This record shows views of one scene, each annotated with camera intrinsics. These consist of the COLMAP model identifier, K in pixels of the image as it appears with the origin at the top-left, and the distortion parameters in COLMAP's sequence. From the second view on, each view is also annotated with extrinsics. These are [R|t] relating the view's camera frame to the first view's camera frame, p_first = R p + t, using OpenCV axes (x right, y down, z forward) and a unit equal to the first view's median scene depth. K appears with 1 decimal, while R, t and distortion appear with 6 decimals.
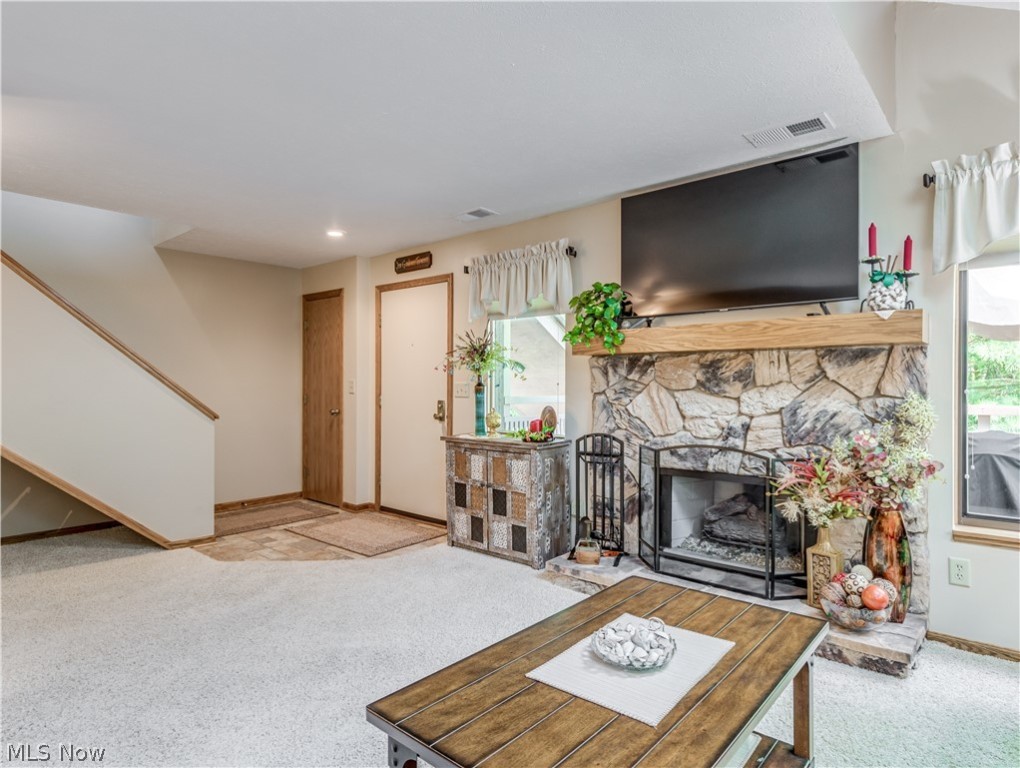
lens RADIAL K [[579.6, 0, 515.6], [0, 579.6, 387.0], [0, 0, 1]] dist [0.003945, -0.000093]
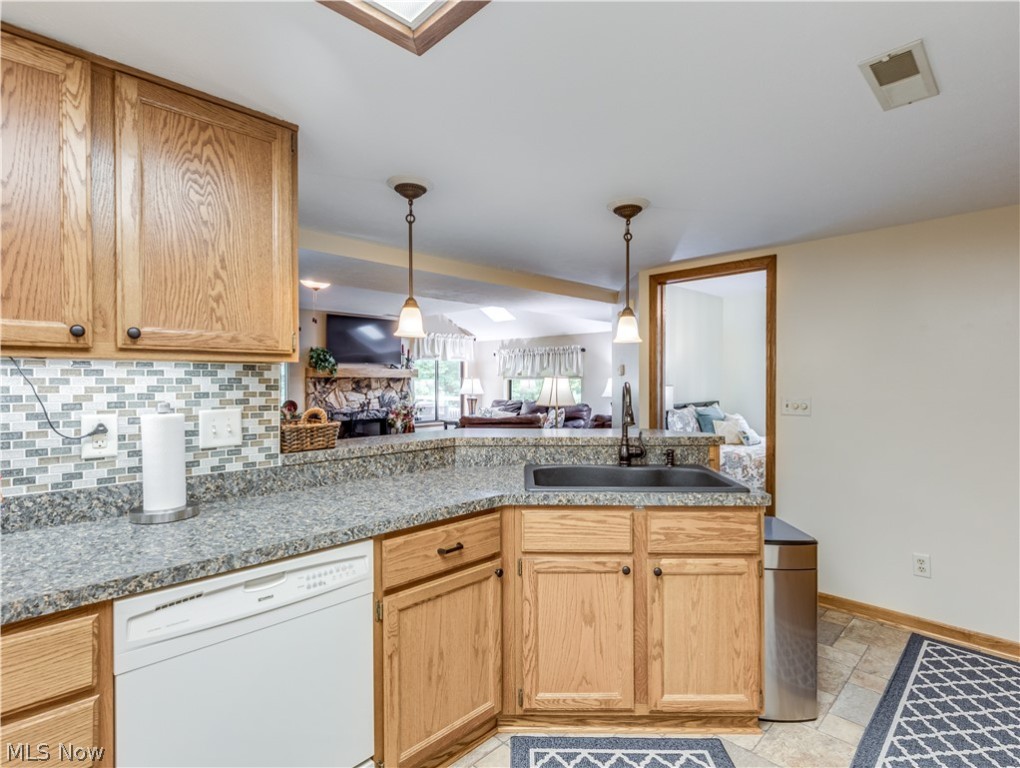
lens RADIAL K [[518.5, 0, 512.8], [0, 518.5, 383.9], [0, 0, 1]] dist [-0.000897, 0.001412]
pose [[0.059765, 0.008017, 0.998180, -2.178873], [0.018403, 0.999789, -0.009132, 0.007415], [-0.998043, 0.018915, 0.059605, 0.084452]]
